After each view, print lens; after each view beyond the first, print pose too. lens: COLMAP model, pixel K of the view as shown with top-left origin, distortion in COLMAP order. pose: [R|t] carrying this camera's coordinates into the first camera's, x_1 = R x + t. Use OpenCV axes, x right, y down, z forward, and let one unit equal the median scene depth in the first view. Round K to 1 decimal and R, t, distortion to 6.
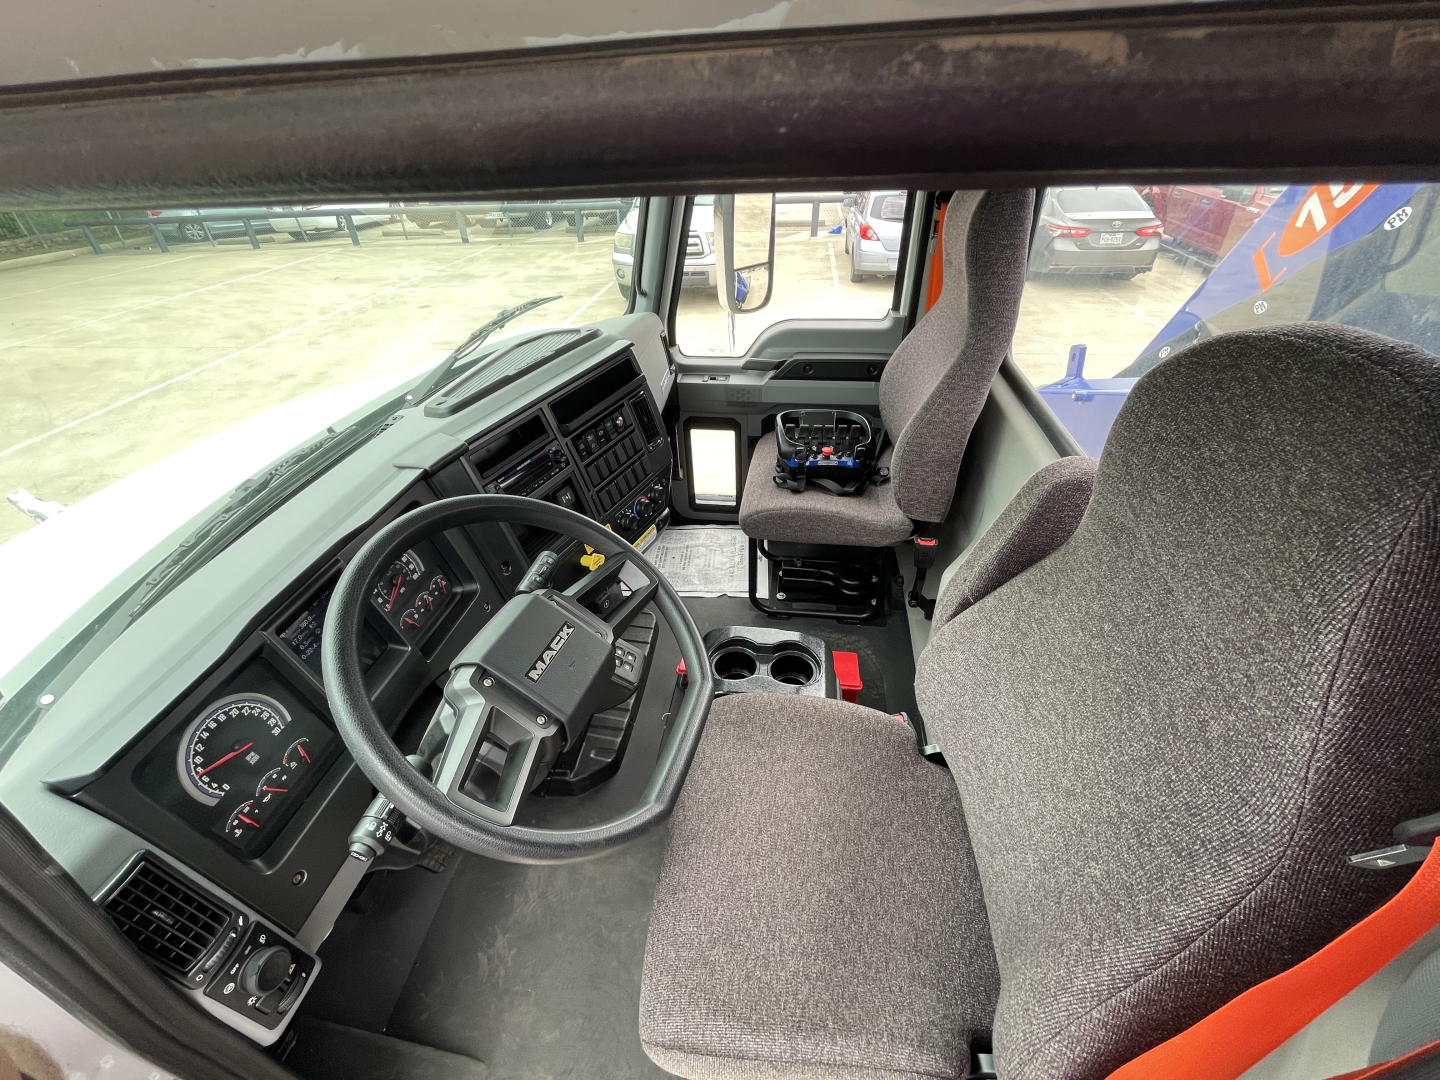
lens RADIAL K [[587.5, 0, 720.0], [0, 587.5, 540.0], [0, 0, 1]] dist [-0.001149, 0.000666]
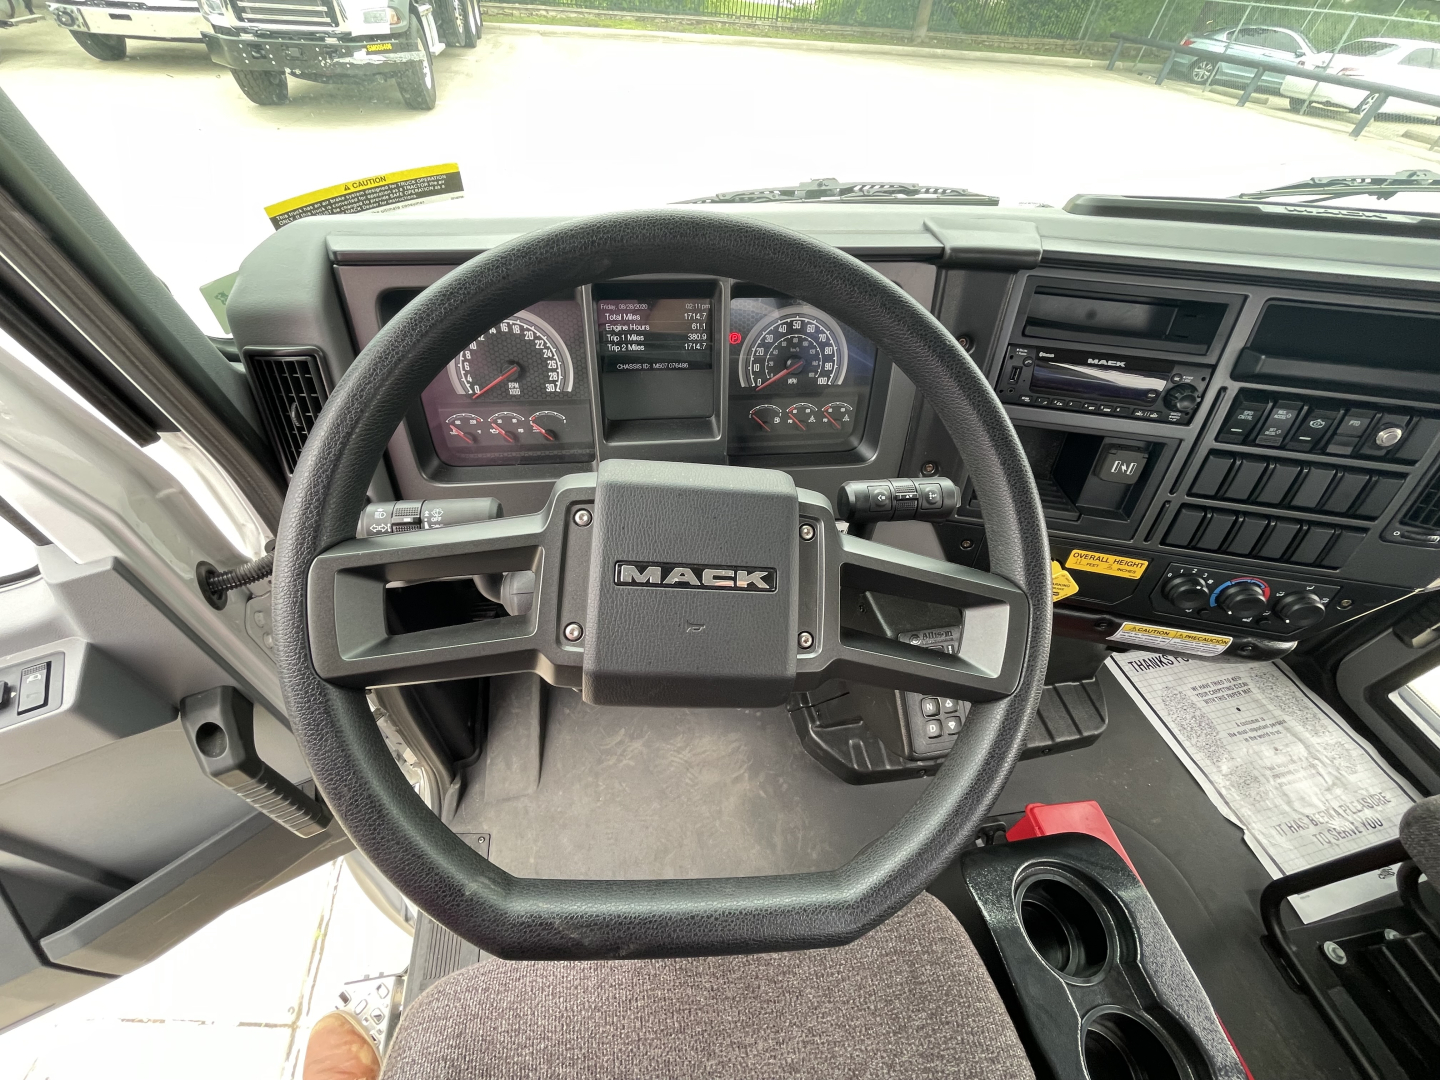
lens RADIAL K [[587.5, 0, 720.0], [0, 587.5, 540.0], [0, 0, 1]] dist [-0.001149, 0.000666]
pose [[0.294704, 0.729455, -0.617288, 0.009379], [-0.617664, 0.638306, 0.459409, -0.048051], [0.729137, 0.245887, 0.638670, 0.396081]]
